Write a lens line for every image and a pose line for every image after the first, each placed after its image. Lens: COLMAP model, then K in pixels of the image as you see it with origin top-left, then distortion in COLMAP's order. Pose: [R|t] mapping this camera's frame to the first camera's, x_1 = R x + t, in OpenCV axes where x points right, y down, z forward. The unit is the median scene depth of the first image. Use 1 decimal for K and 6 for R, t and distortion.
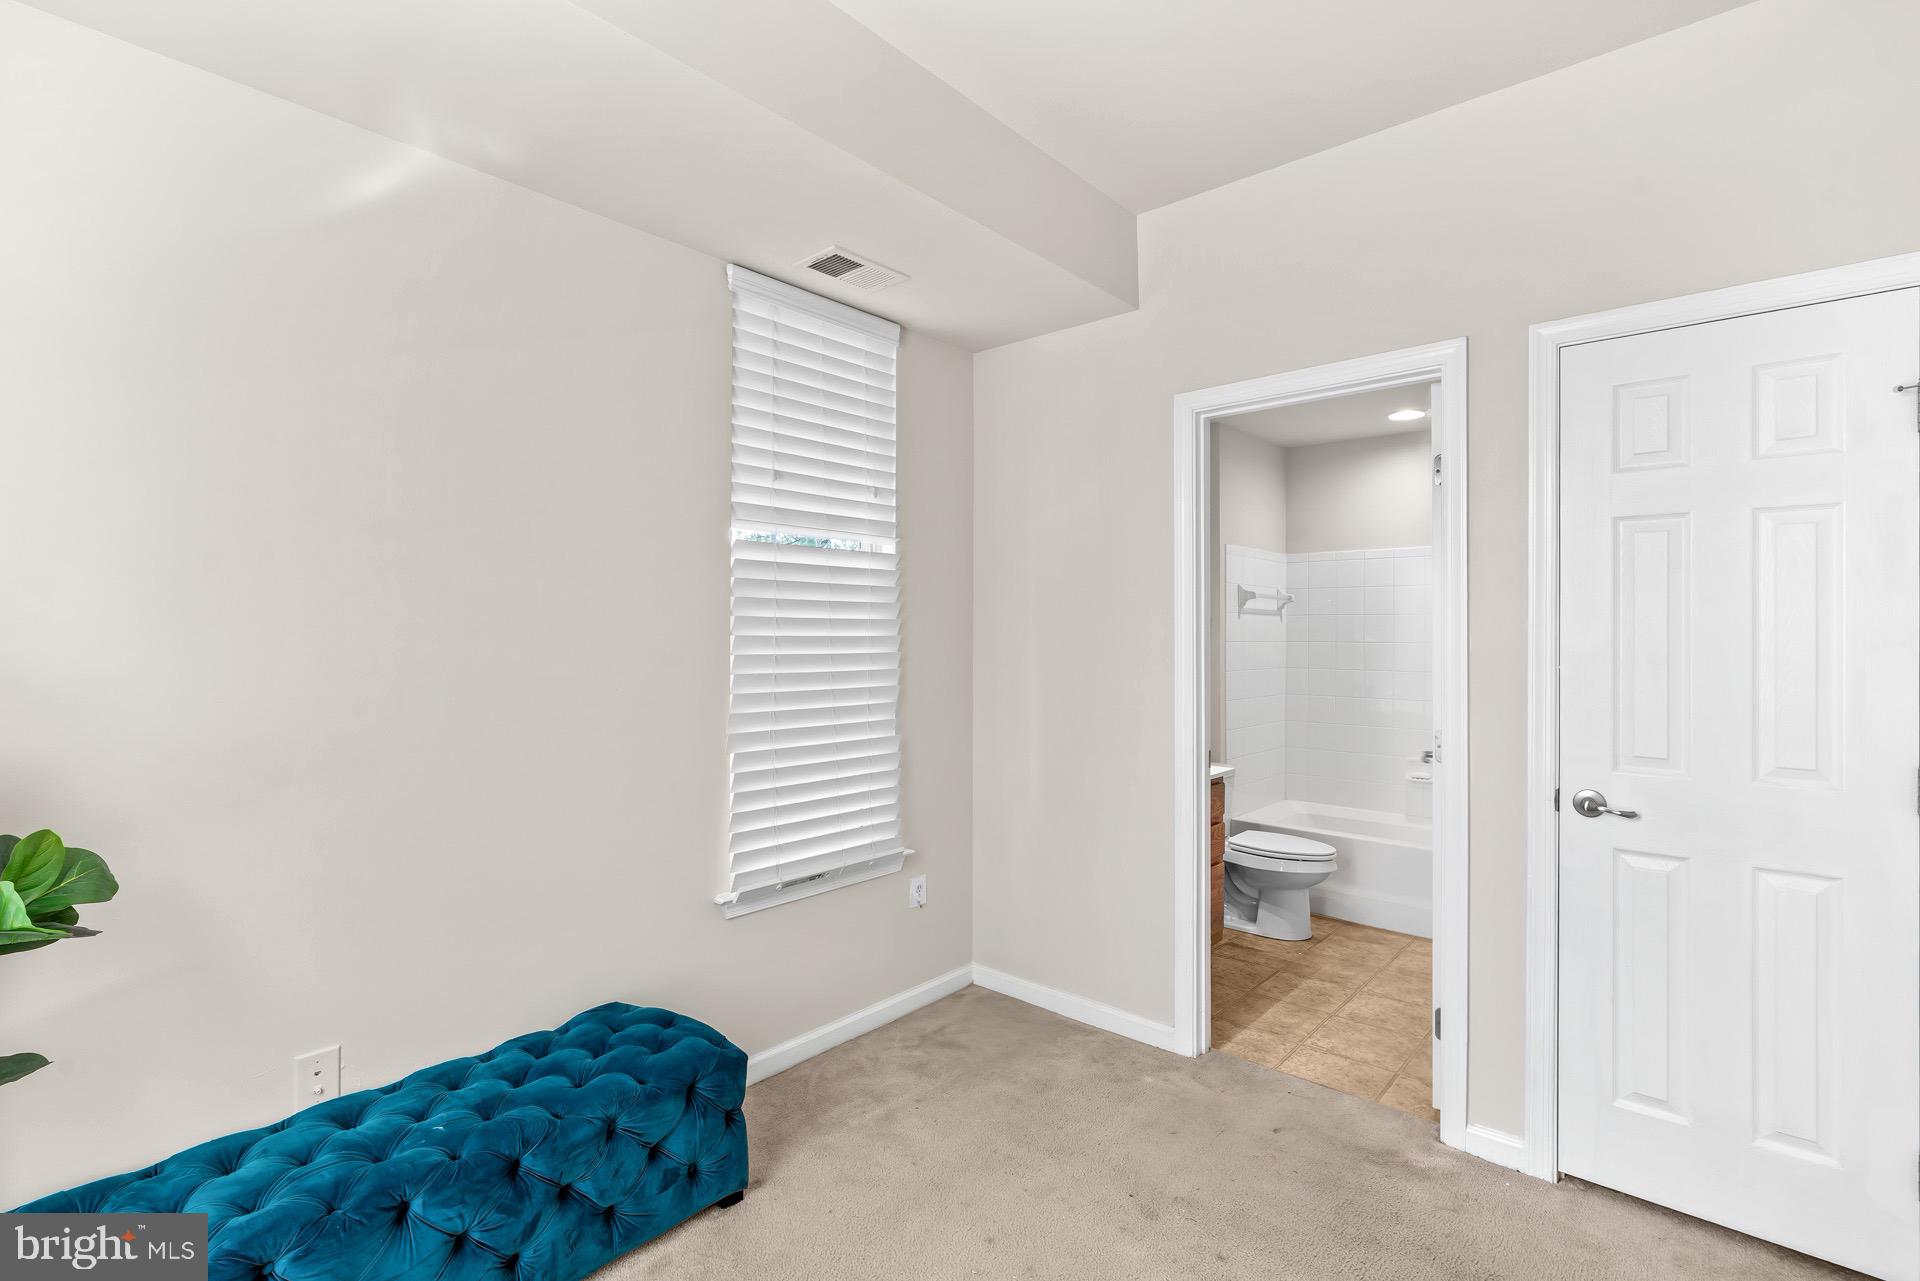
lens RADIAL K [[887.6, 0, 961.5], [0, 887.6, 634.2], [0, 0, 1]] dist [-0.005264, 0.000667]
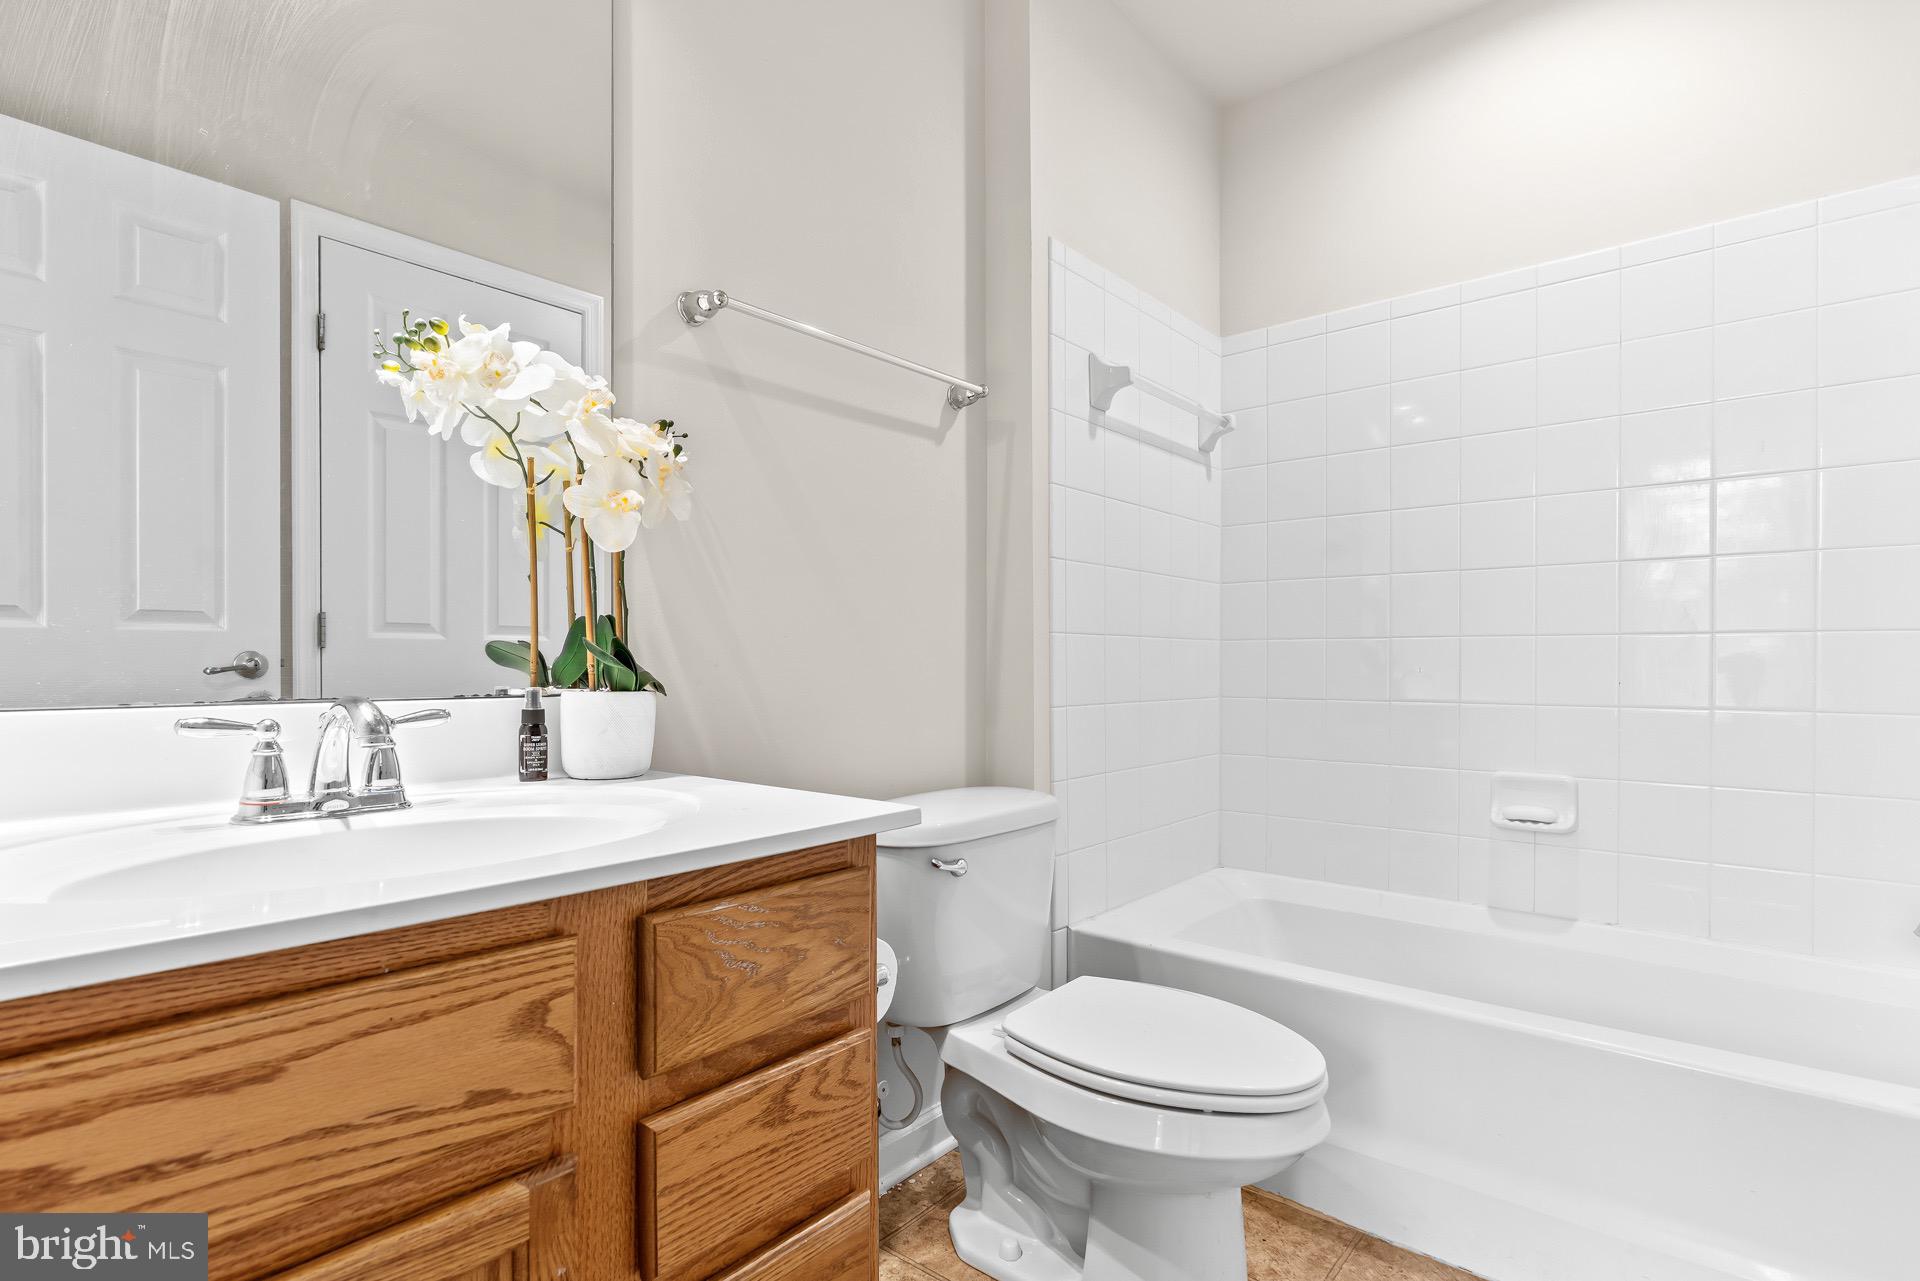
lens RADIAL K [[887.6, 0, 952.7], [0, 887.6, 641.3], [0, 0, 1]] dist [-0.005264, 0.000667]
pose [[1.000000, -0.000303, 0.000408, 0.247016], [0.000303, 0.999999, -0.001531, 0.078787], [-0.000407, 0.001531, 0.999999, 0.584285]]
